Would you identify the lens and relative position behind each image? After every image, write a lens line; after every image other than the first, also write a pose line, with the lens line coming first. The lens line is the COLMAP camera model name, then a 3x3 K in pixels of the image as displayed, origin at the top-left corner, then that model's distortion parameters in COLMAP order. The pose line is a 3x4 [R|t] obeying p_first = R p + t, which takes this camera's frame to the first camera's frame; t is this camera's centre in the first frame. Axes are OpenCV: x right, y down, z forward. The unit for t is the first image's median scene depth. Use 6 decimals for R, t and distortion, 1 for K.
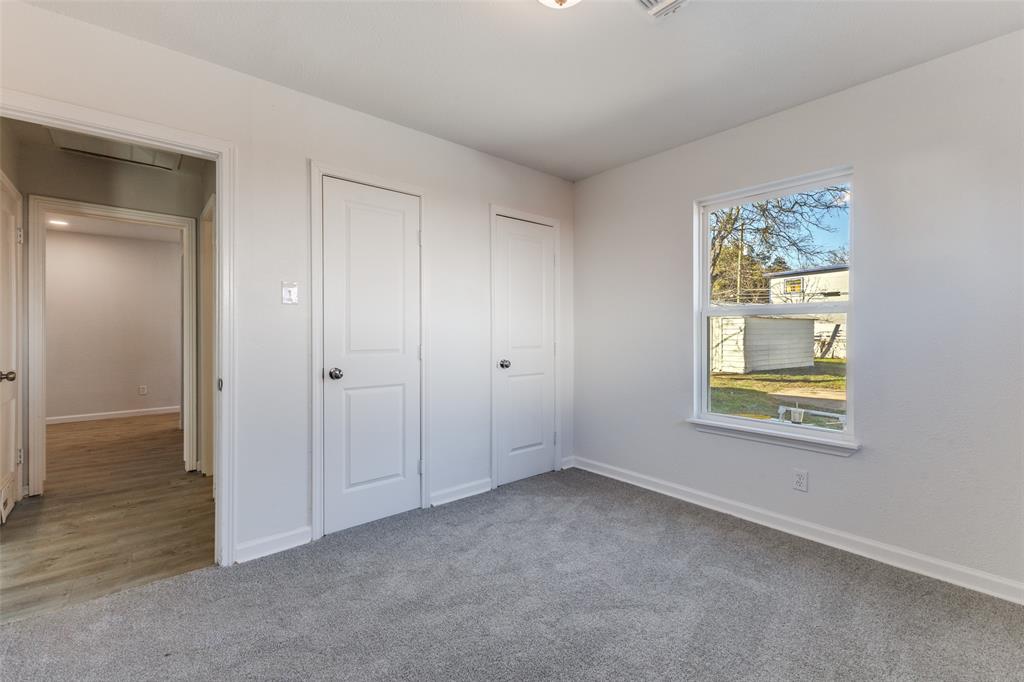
lens RADIAL K [[442.4, 0, 512.6], [0, 442.4, 331.8], [0, 0, 1]] dist [0.006332, -0.000255]
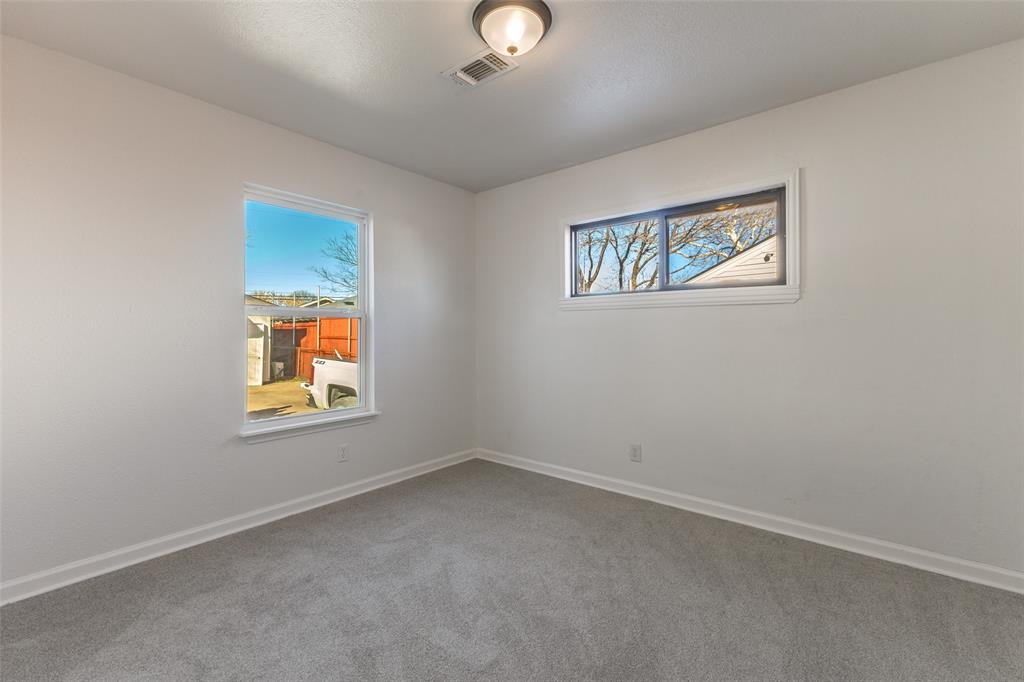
lens RADIAL K [[442.4, 0, 512.6], [0, 442.4, 331.8], [0, 0, 1]] dist [0.006332, -0.000255]
pose [[-0.164391, 0.000244, 0.986395, -0.648042], [0.001343, 0.999999, -0.000023, -0.001879], [-0.986394, 0.001321, -0.164391, 0.746250]]
